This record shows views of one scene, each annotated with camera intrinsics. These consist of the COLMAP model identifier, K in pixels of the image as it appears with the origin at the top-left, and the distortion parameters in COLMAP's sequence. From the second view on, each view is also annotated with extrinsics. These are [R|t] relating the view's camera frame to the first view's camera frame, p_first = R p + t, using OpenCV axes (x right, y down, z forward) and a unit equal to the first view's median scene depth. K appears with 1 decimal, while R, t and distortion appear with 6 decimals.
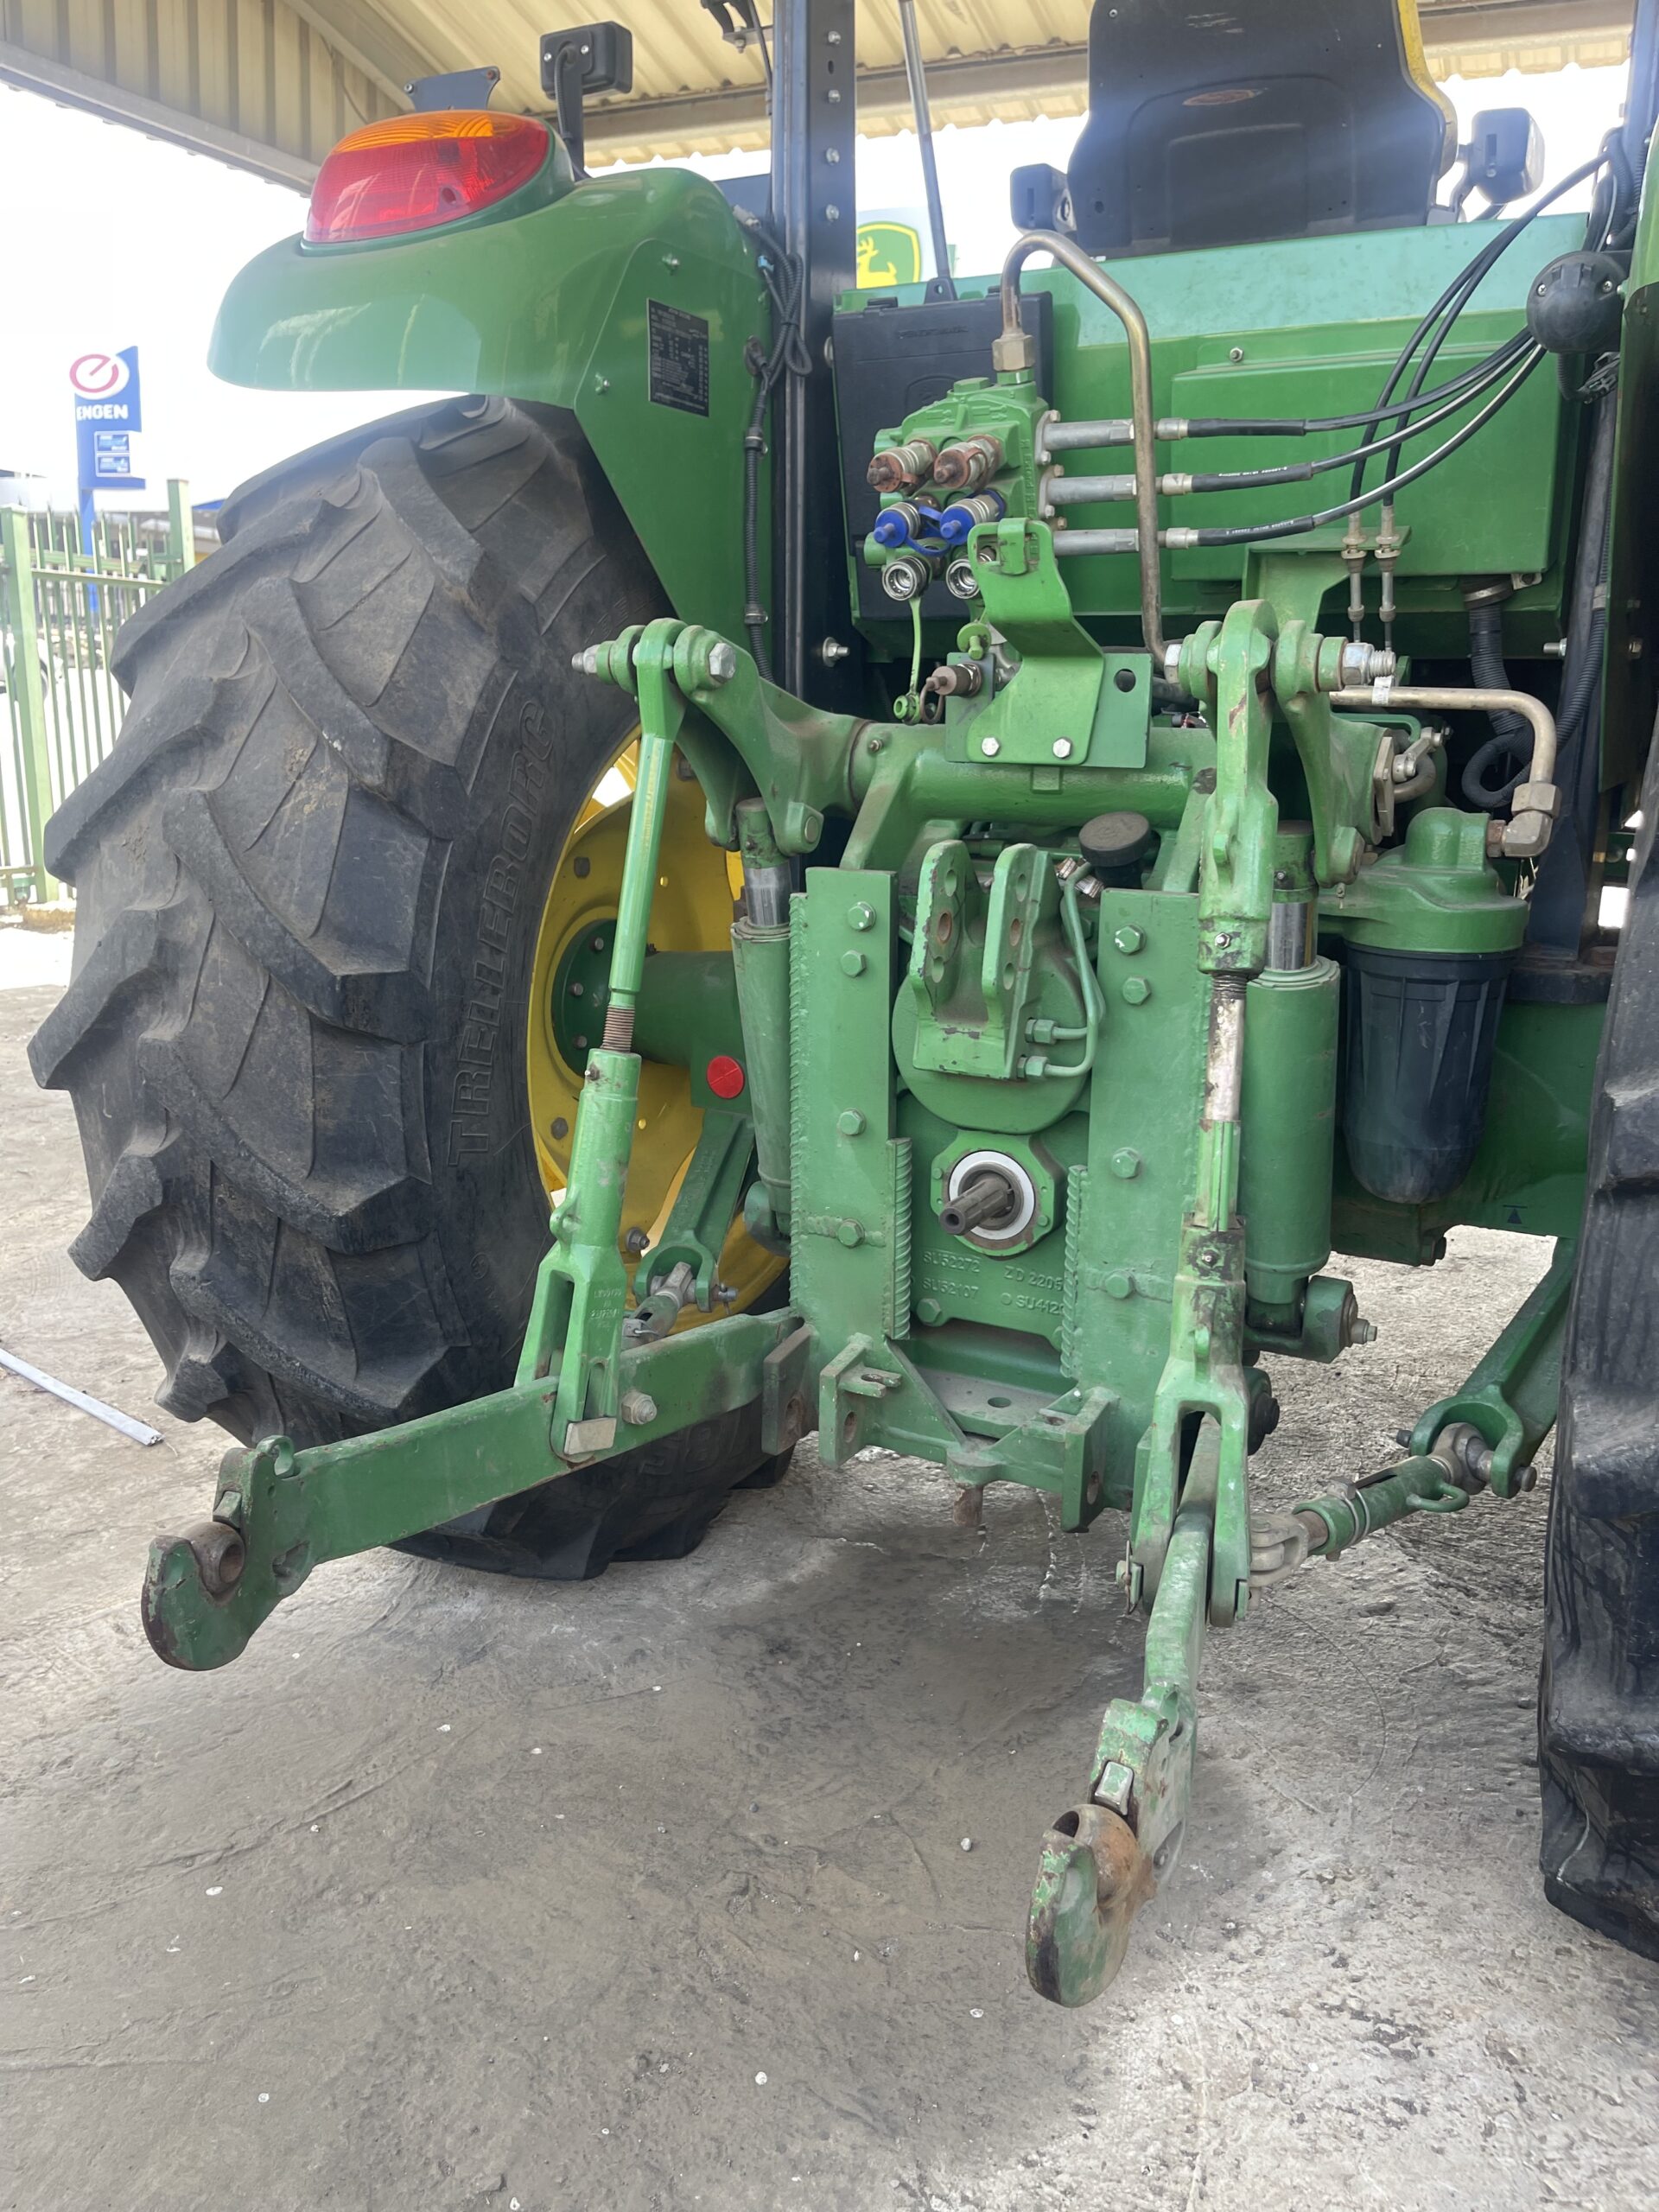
lens RADIAL K [[1672.5, 0, 827.2], [0, 1672.5, 1098.6], [0, 0, 1]] dist [0.044929, -0.047977]
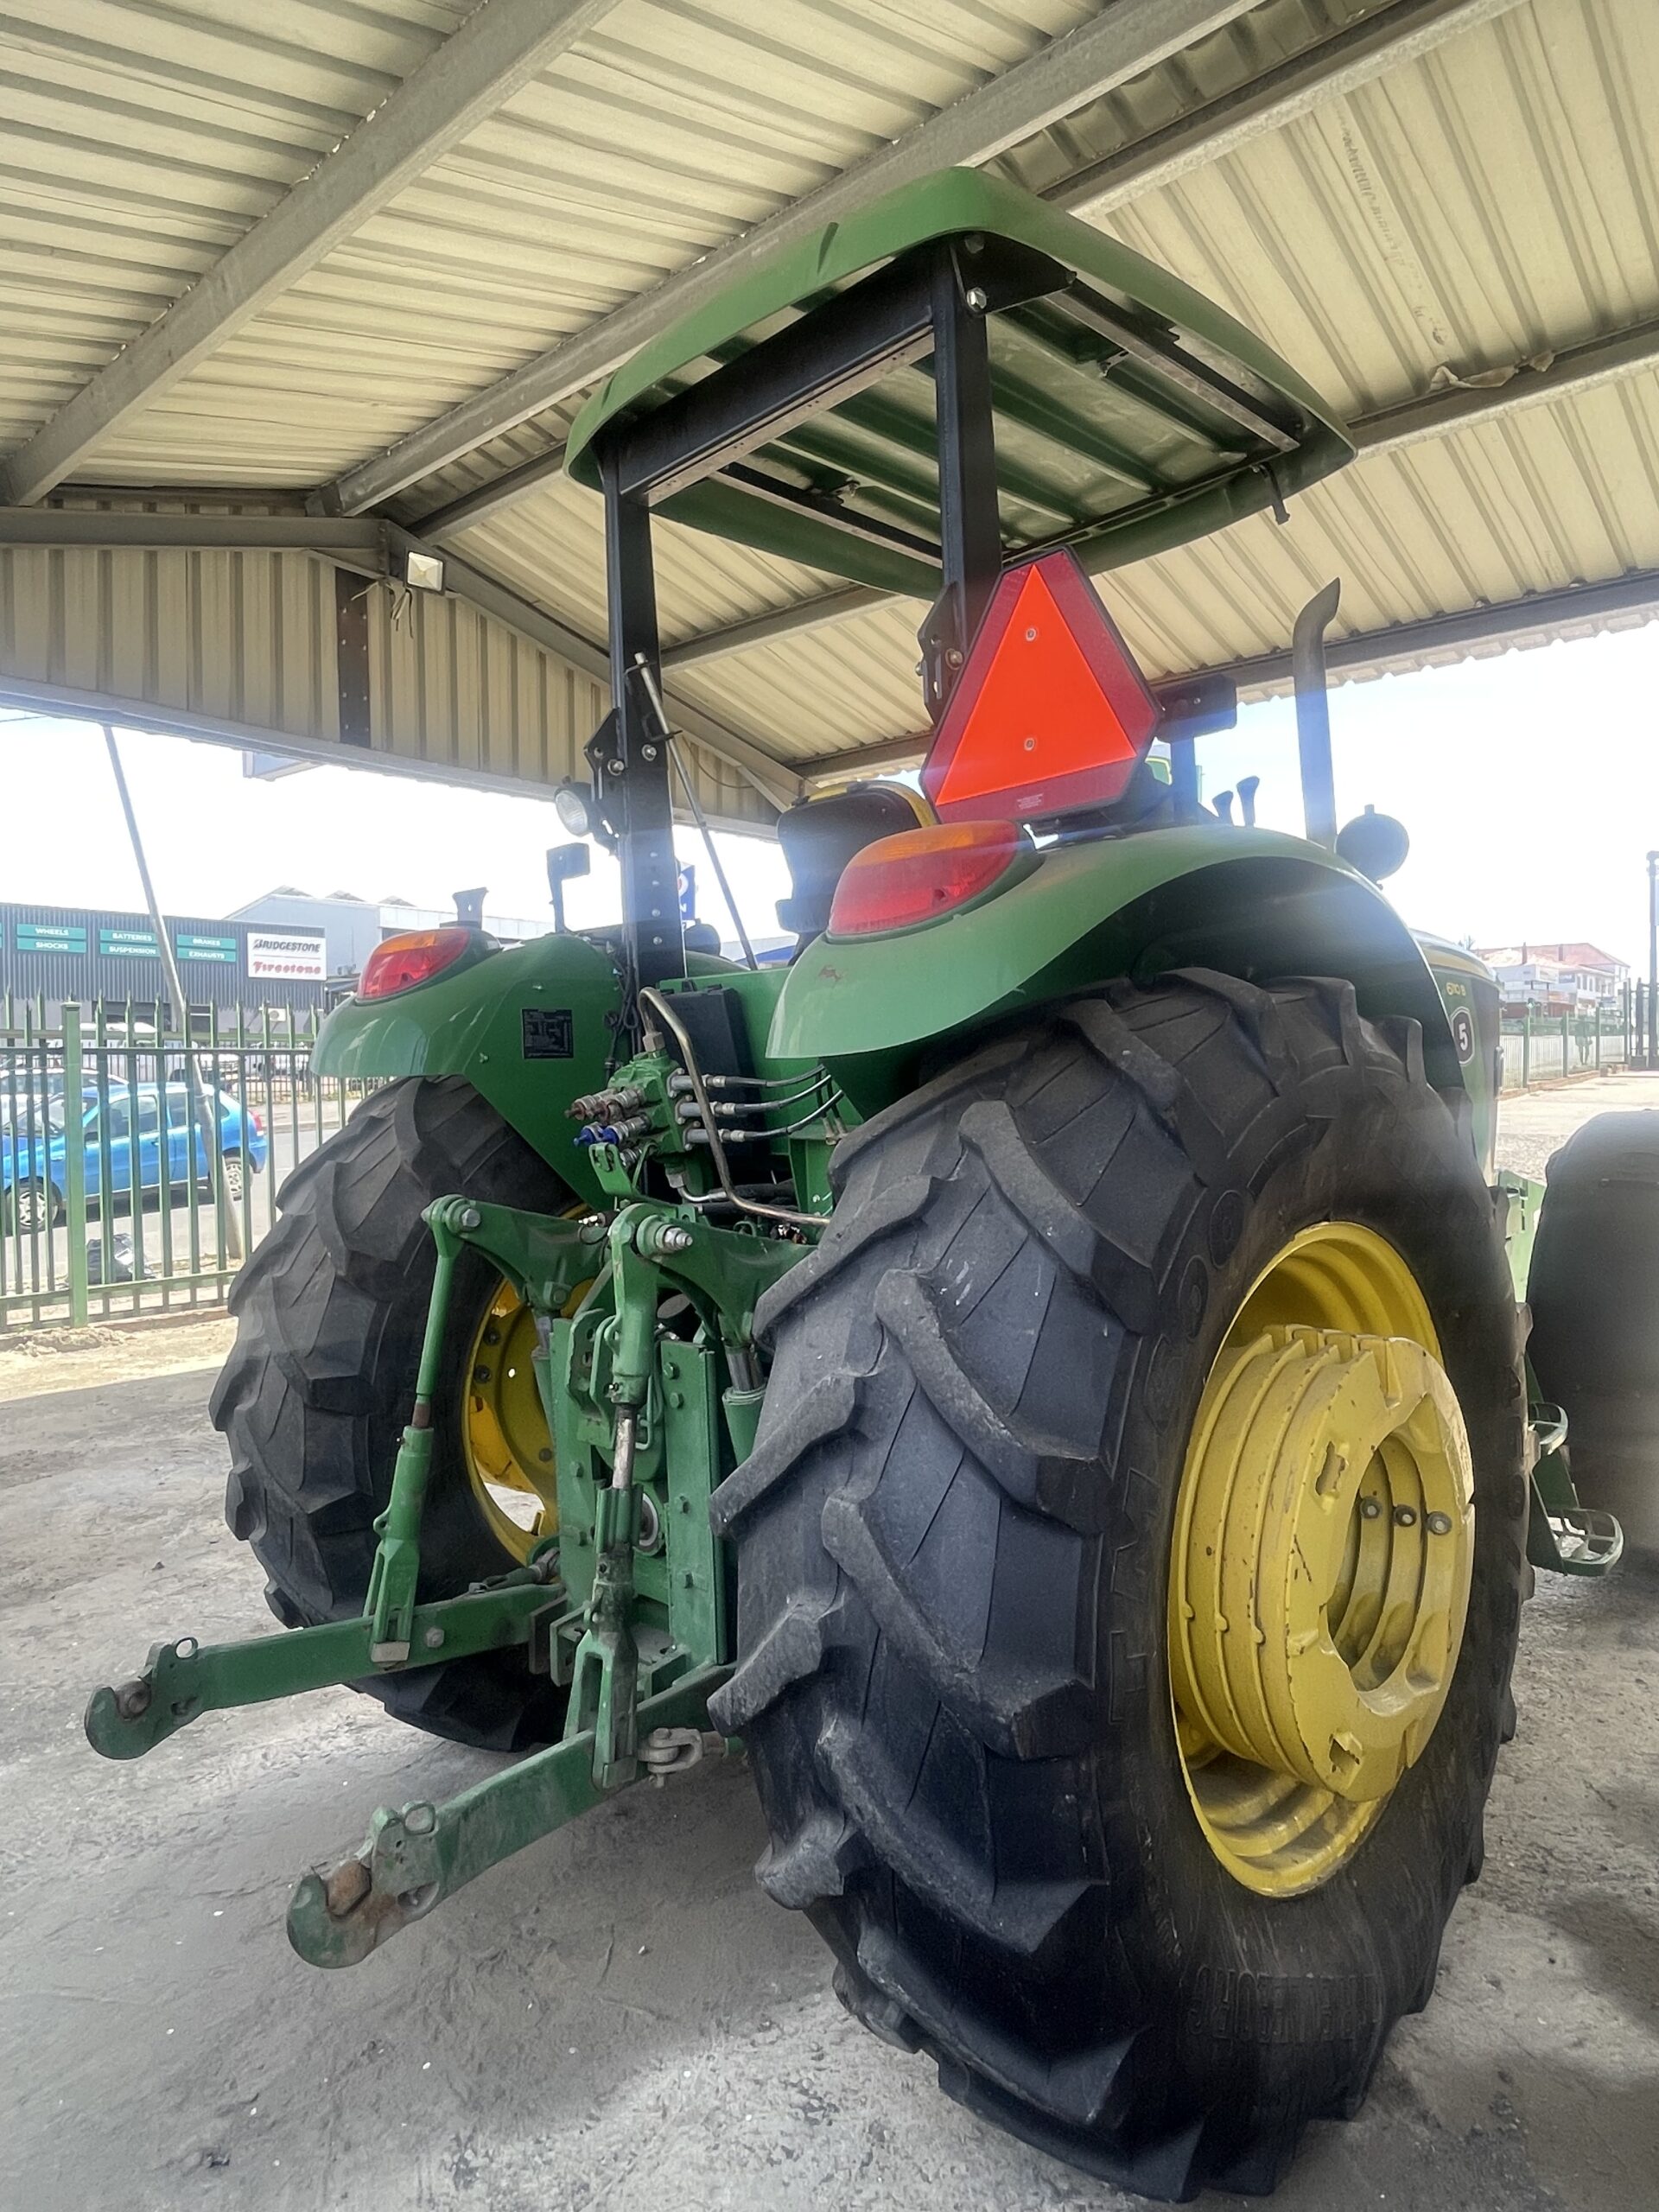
lens RADIAL K [[1305.3, 0, 826.9], [0, 1305.3, 1105.6], [0, 0, 1]] dist [-0.004210, 0.003294]
pose [[0.960634, -0.041683, -0.274671, 0.673683], [-0.017003, 0.978006, -0.207884, -0.079810], [0.277295, 0.204370, 0.938797, -0.269086]]
